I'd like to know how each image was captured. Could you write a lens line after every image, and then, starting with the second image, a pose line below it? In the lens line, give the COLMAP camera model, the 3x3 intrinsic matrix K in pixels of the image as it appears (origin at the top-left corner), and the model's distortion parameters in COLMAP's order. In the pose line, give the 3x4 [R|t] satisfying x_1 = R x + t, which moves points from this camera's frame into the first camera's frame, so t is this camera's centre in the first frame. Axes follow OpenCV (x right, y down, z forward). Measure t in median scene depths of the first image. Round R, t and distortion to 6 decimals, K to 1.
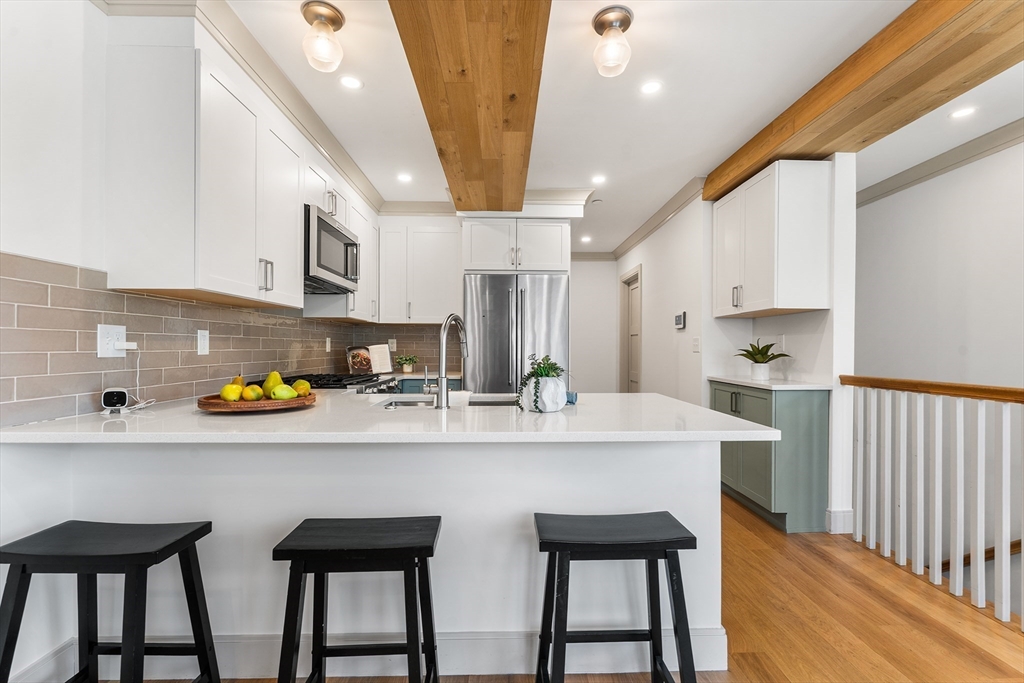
lens RADIAL K [[447.4, 0, 511.5], [0, 447.4, 345.6], [0, 0, 1]] dist [0.004182, 0.000400]
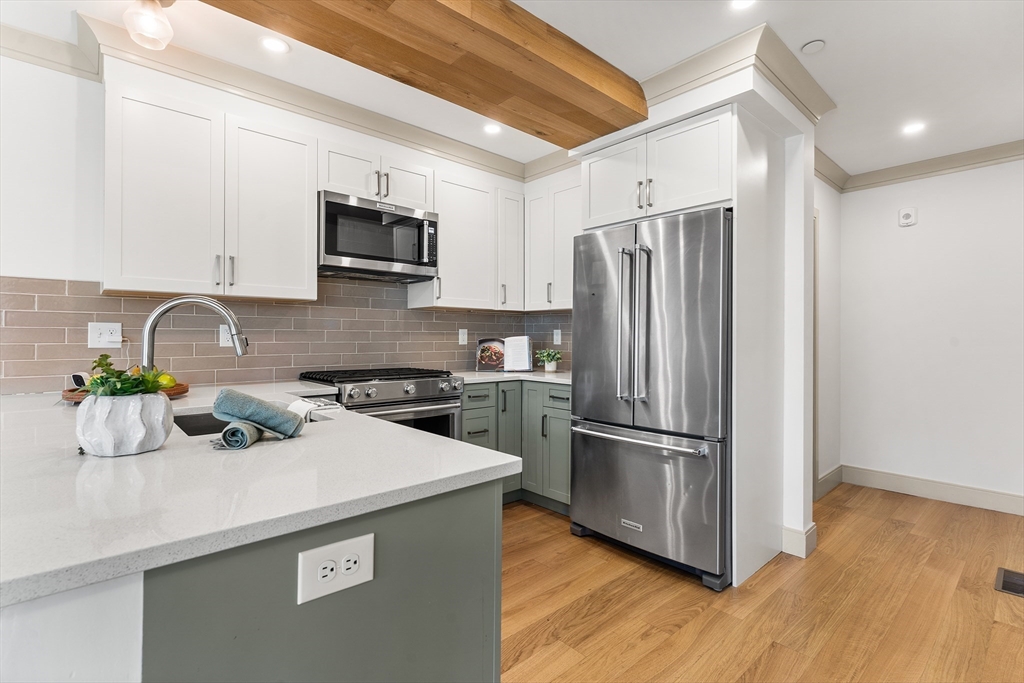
lens RADIAL K [[482.1, 0, 514.4], [0, 482.1, 340.8], [0, 0, 1]] dist [-0.000767, 0.000043]
pose [[0.663695, -0.002825, -0.747998, 0.401472], [0.006107, 0.999980, 0.001641, 0.004920], [0.747978, -0.005657, 0.663699, 0.420981]]
